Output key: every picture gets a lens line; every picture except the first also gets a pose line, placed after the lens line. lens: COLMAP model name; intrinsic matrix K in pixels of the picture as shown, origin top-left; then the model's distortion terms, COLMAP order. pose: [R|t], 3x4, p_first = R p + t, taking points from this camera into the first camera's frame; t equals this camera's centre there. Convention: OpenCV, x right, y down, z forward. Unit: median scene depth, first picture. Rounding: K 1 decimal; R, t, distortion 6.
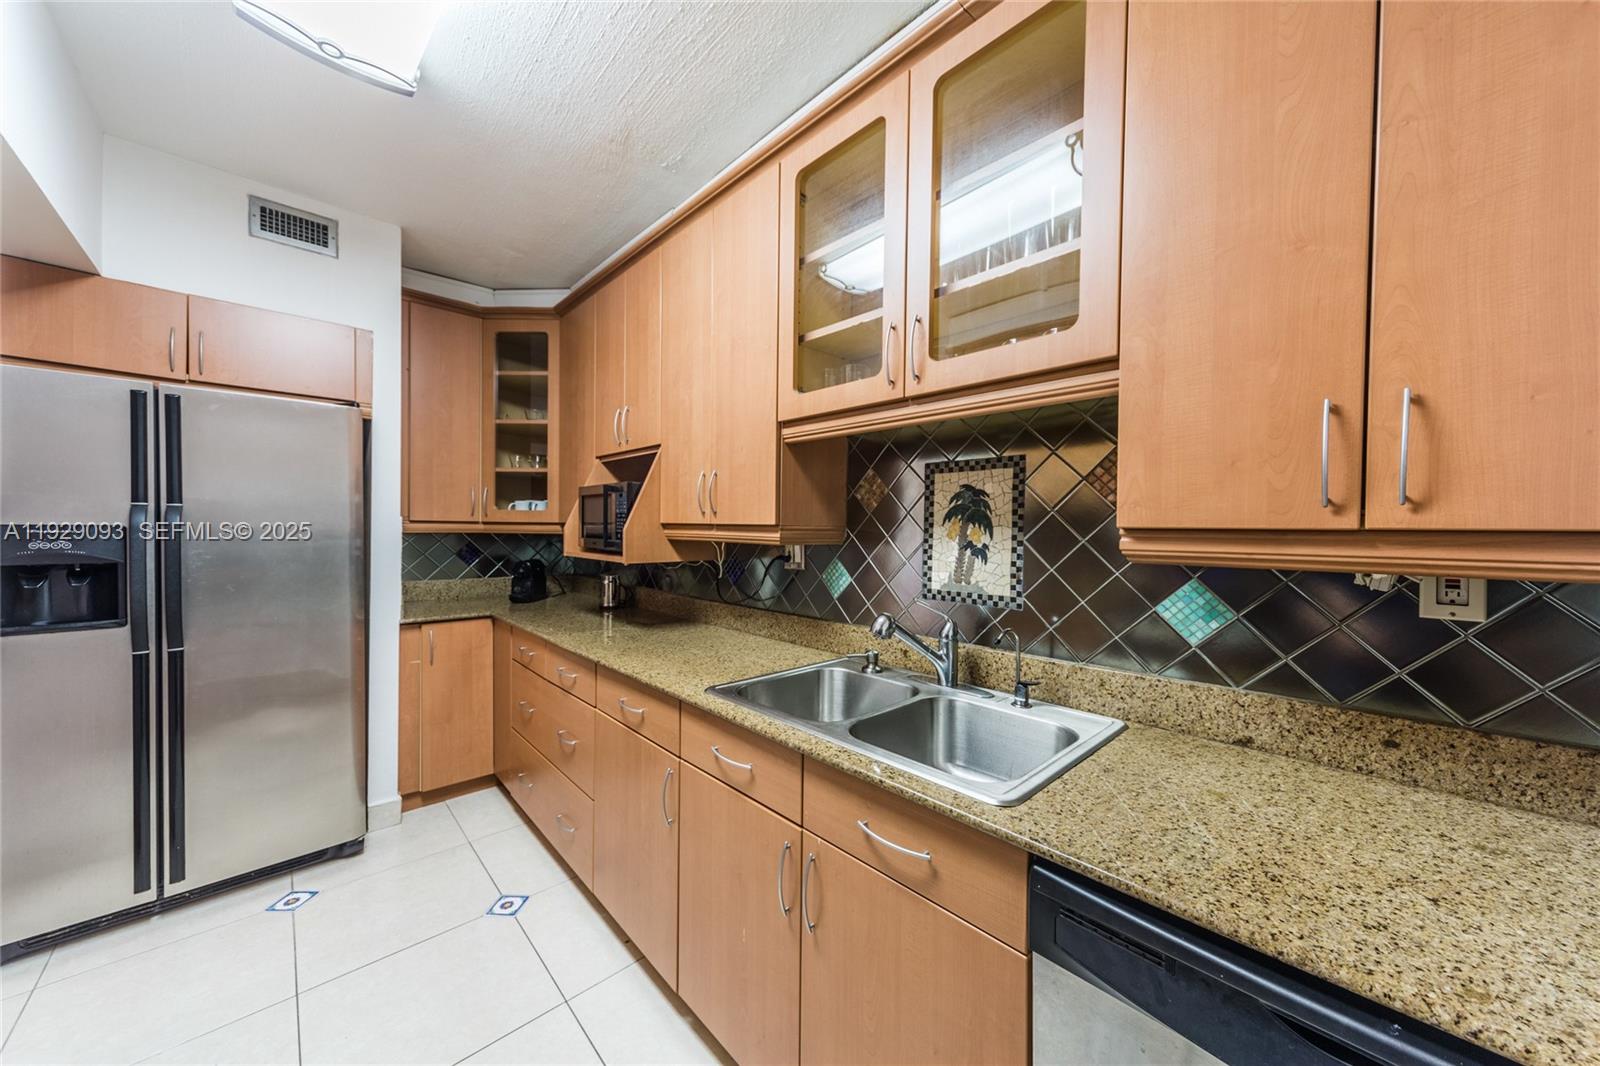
lens RADIAL K [[555.2, 0, 805.0], [0, 555.2, 535.5], [0, 0, 1]] dist [0.007409, -0.000979]
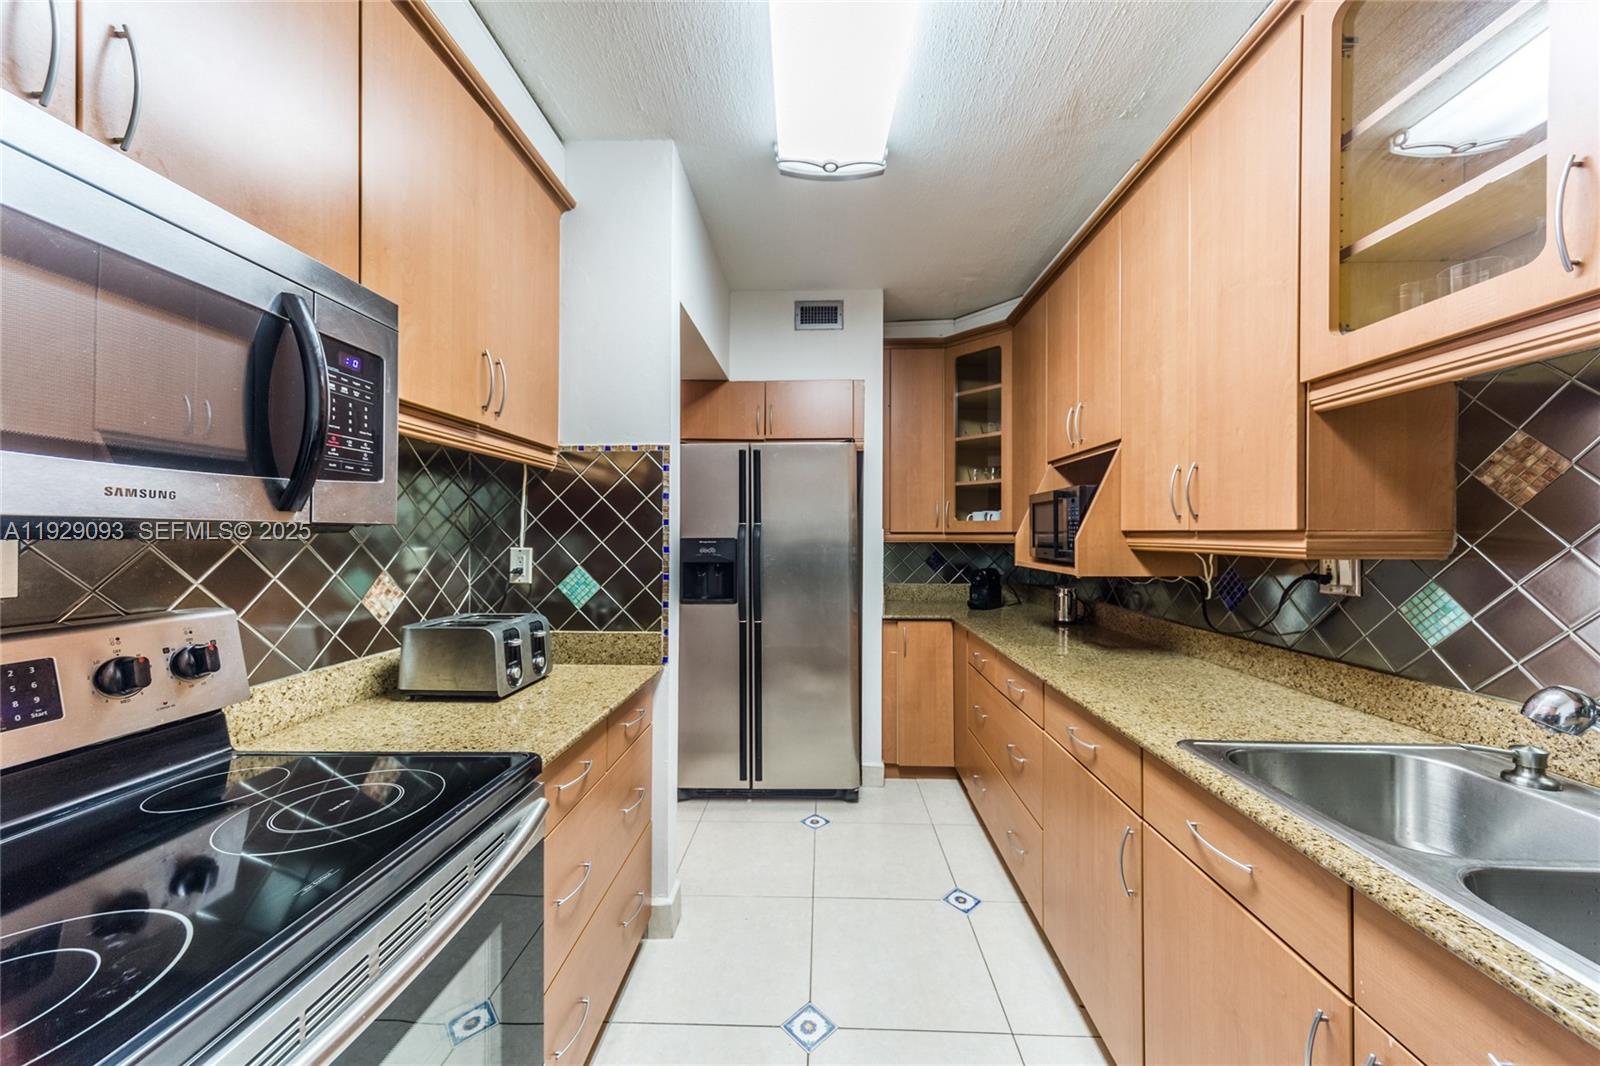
lens RADIAL K [[556.4, 0, 805.1], [0, 556.4, 535.3], [0, 0, 1]] dist [0.008114, -0.000369]
pose [[0.702231, -0.011462, -0.711856, 0.013428], [-0.000932, 0.999855, -0.017019, 0.000065], [0.711948, 0.012615, 0.702119, 0.060456]]
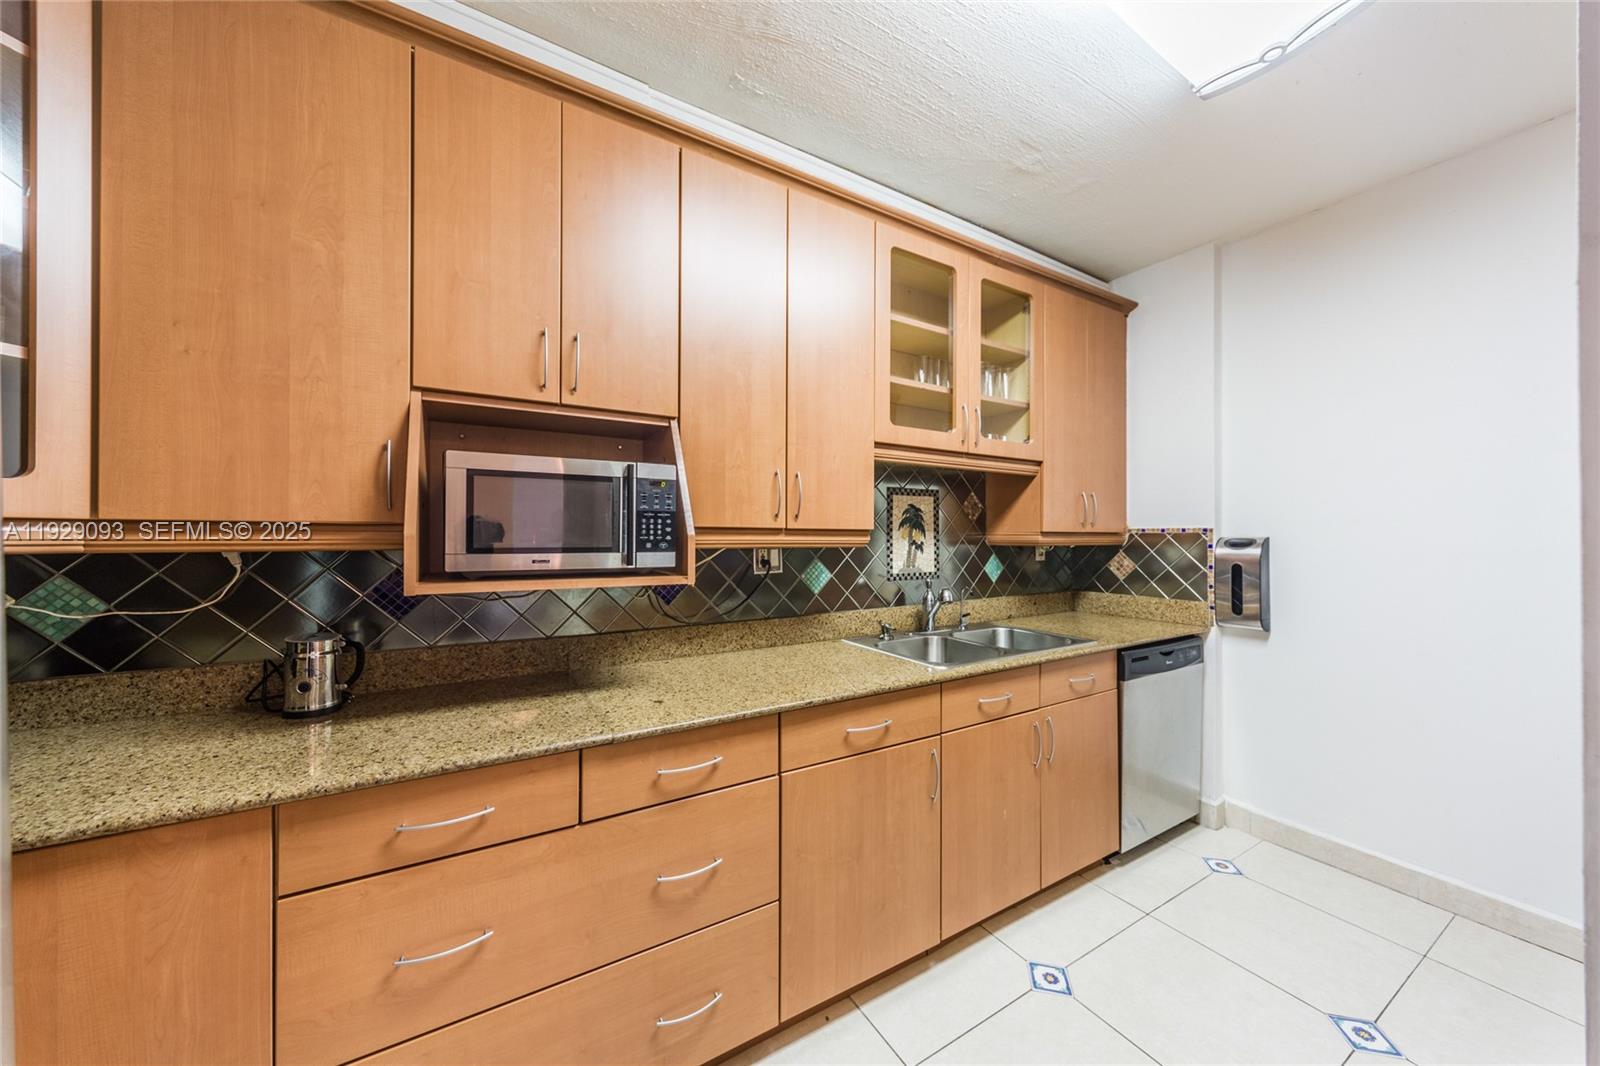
lens RADIAL K [[556.4, 0, 805.1], [0, 556.4, 535.3], [0, 0, 1]] dist [0.008114, -0.000369]
pose [[0.214461, -0.011214, 0.976668, -1.224766], [0.012241, 0.999886, 0.008793, -0.019862], [-0.976656, 0.010069, 0.214574, 0.894849]]
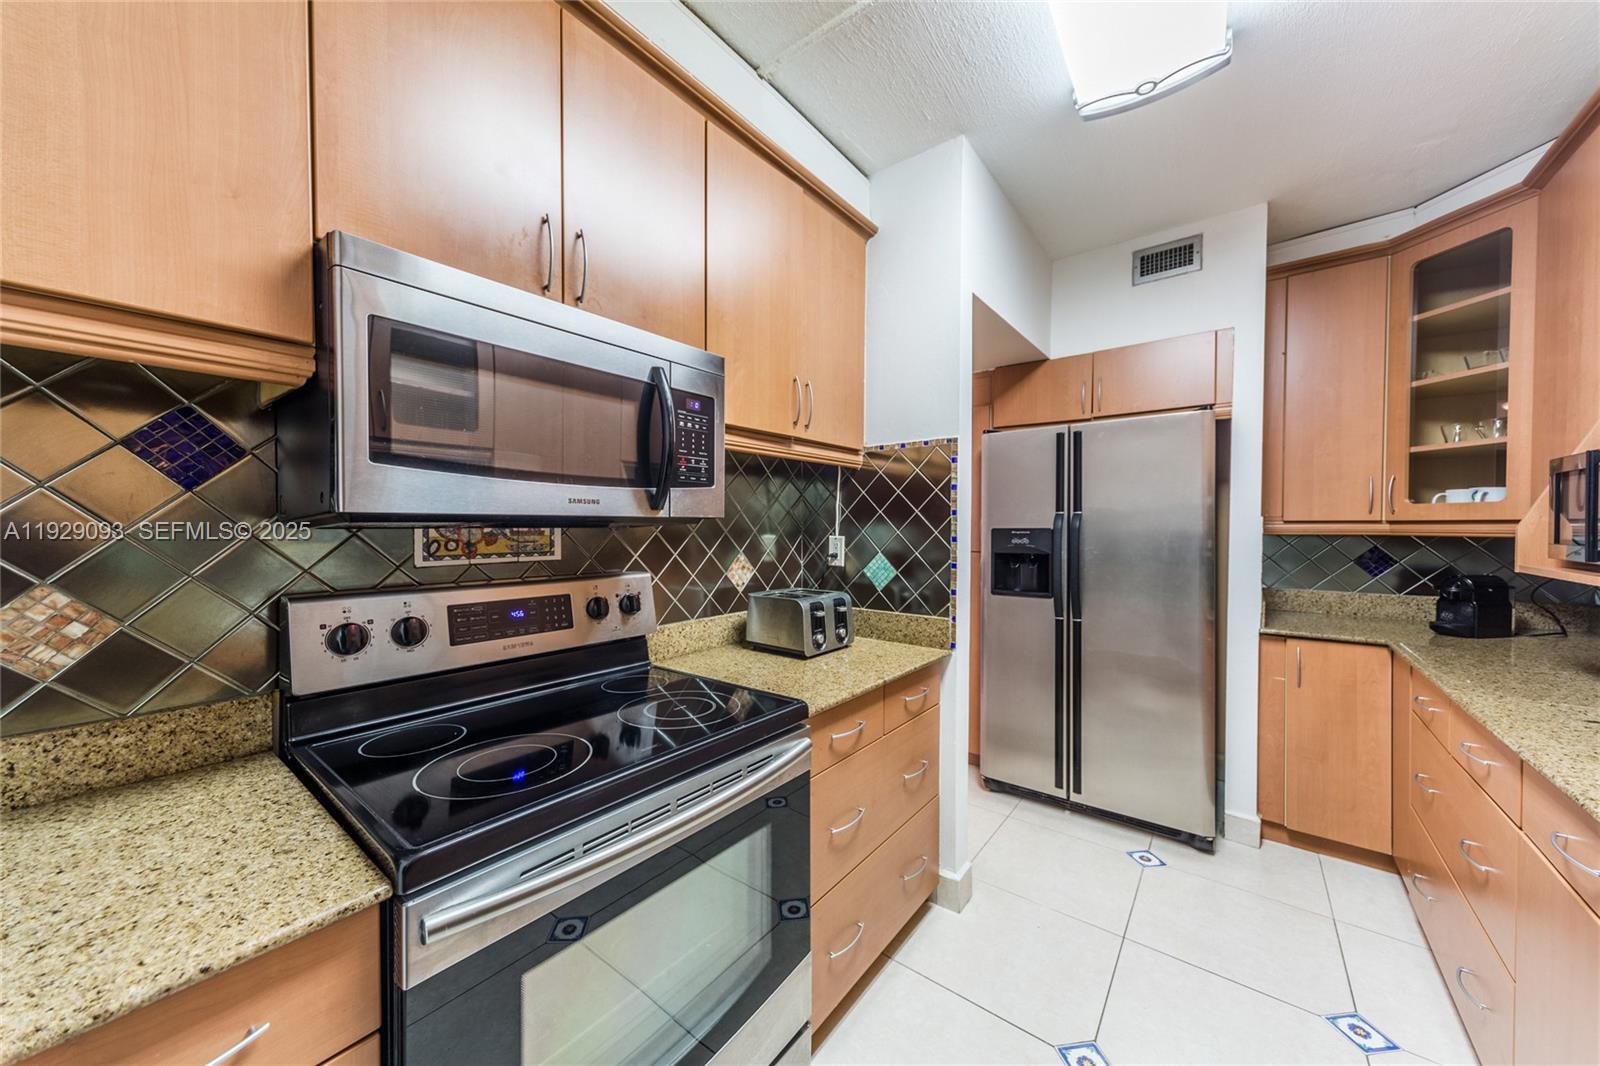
lens RADIAL K [[555.2, 0, 805.0], [0, 555.2, 535.5], [0, 0, 1]] dist [0.007409, -0.000979]
pose [[0.149215, 0.005297, -0.988791, 0.111619], [-0.009353, 0.999948, 0.003945, 0.000631], [0.988761, 0.008659, 0.149257, 0.168155]]
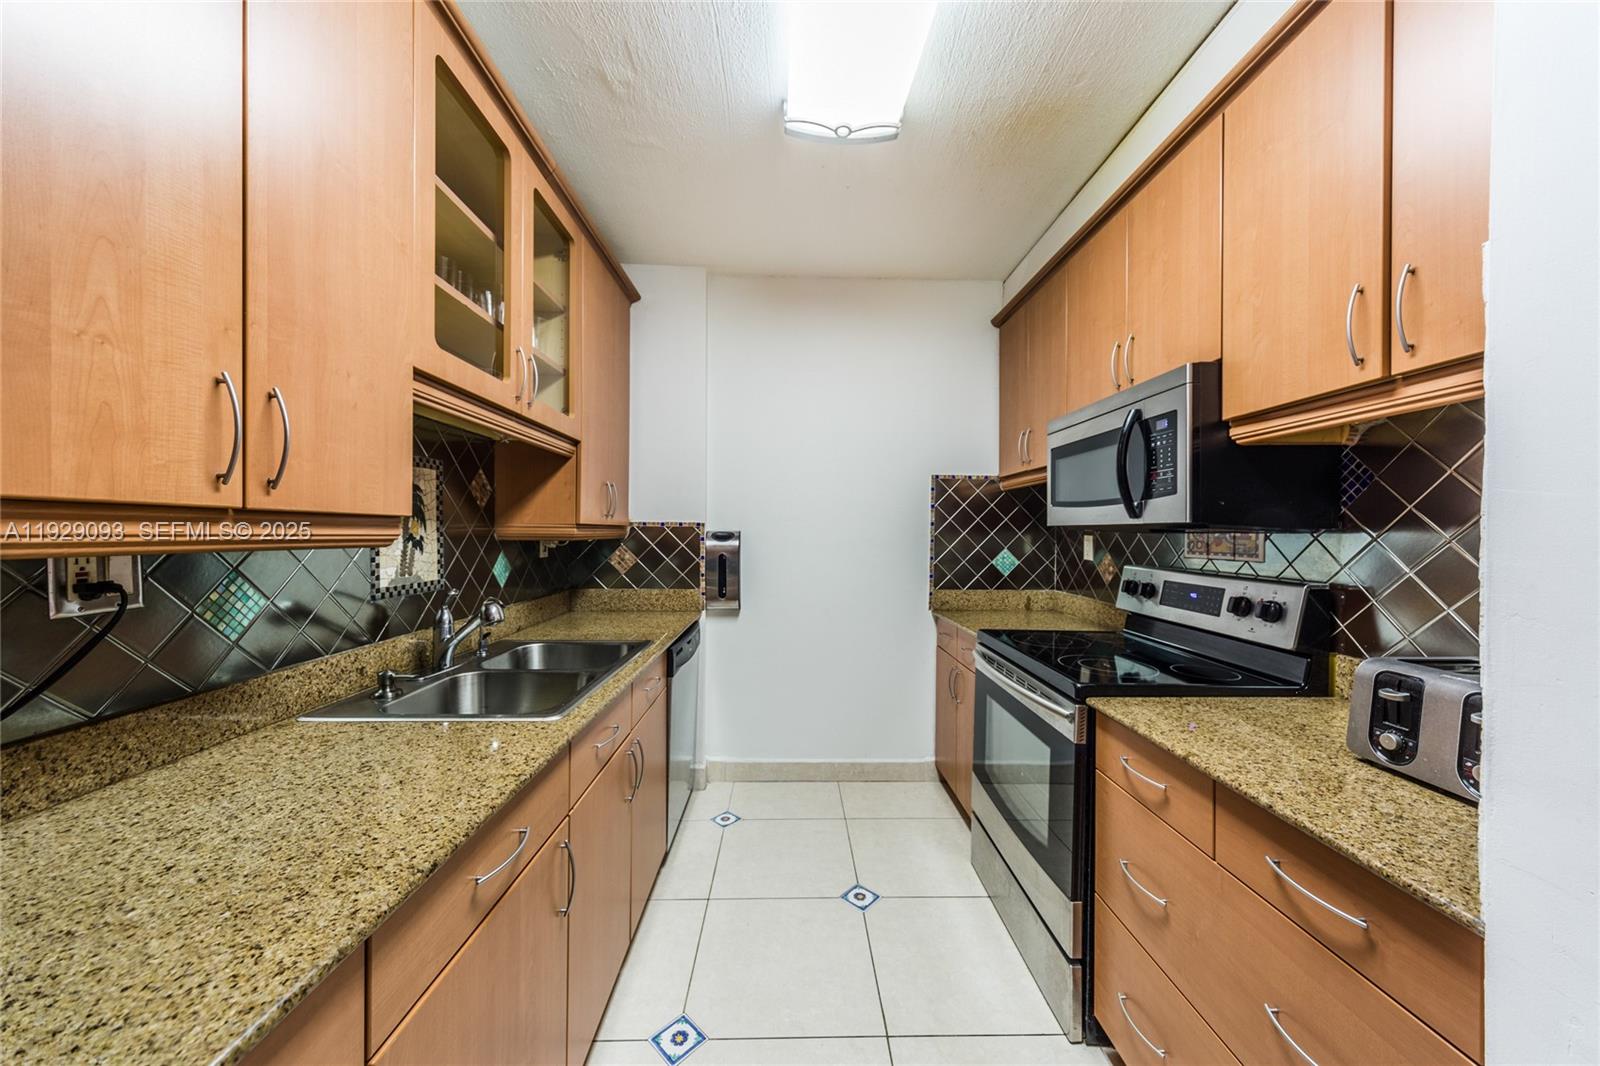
lens RADIAL K [[557.9, 0, 803.5], [0, 557.9, 534.3], [0, 0, 1]] dist [0.007805, -0.000029]
pose [[-0.744406, -0.021511, 0.667381, -0.876678], [-0.009482, 0.999721, 0.021646, -0.017019], [-0.667660, 0.009785, -0.744402, 1.197011]]
